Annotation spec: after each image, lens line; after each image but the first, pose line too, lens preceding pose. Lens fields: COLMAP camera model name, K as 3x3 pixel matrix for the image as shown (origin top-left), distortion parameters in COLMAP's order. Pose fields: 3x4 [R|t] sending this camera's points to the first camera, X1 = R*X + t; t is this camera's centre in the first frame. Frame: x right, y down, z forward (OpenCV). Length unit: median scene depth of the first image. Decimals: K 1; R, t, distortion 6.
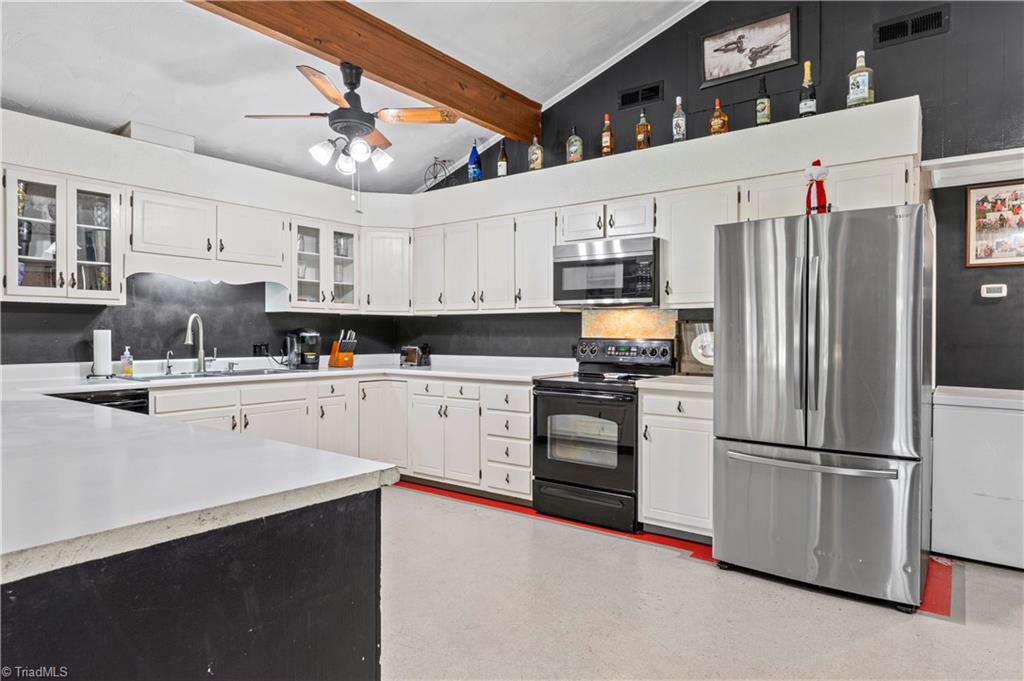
lens RADIAL K [[599.2, 0, 537.4], [0, 599.2, 341.6], [0, 0, 1]] dist [-0.001805, -0.003422]
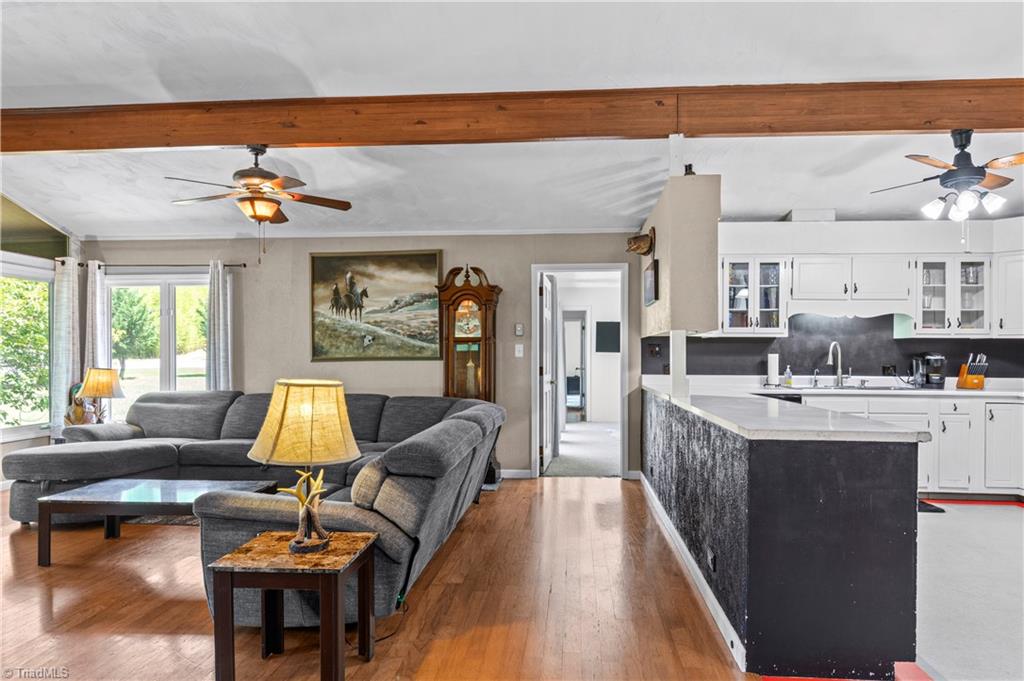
lens RADIAL K [[599.2, 0, 530.5], [0, 599.2, 356.5], [0, 0, 1]] dist [-0.001805, -0.003422]
pose [[0.536226, 0.001424, -0.844073, 0.173275], [-0.013839, 0.999879, -0.007105, 0.004887], [0.843961, 0.015491, 0.536180, -0.259513]]
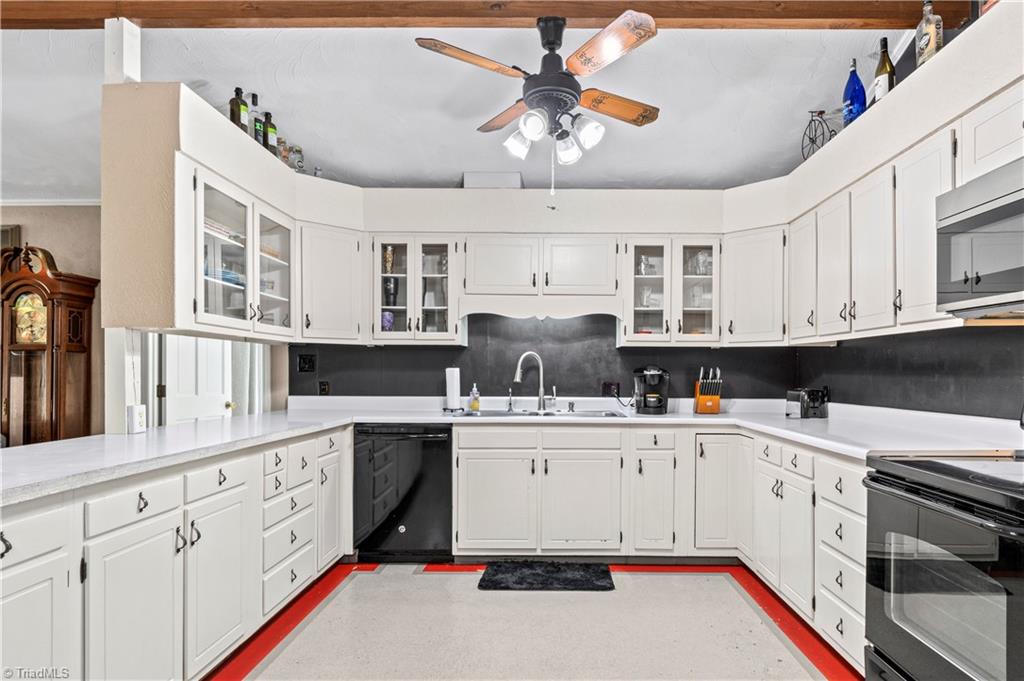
lens RADIAL K [[599.2, 0, 539.8], [0, 599.2, 378.3], [0, 0, 1]] dist [-0.001805, -0.003422]
pose [[0.587181, 0.007529, -0.809421, 0.229795], [-0.013592, 0.999907, -0.000559, -0.001664], [0.809341, 0.011330, 0.587229, 0.412747]]
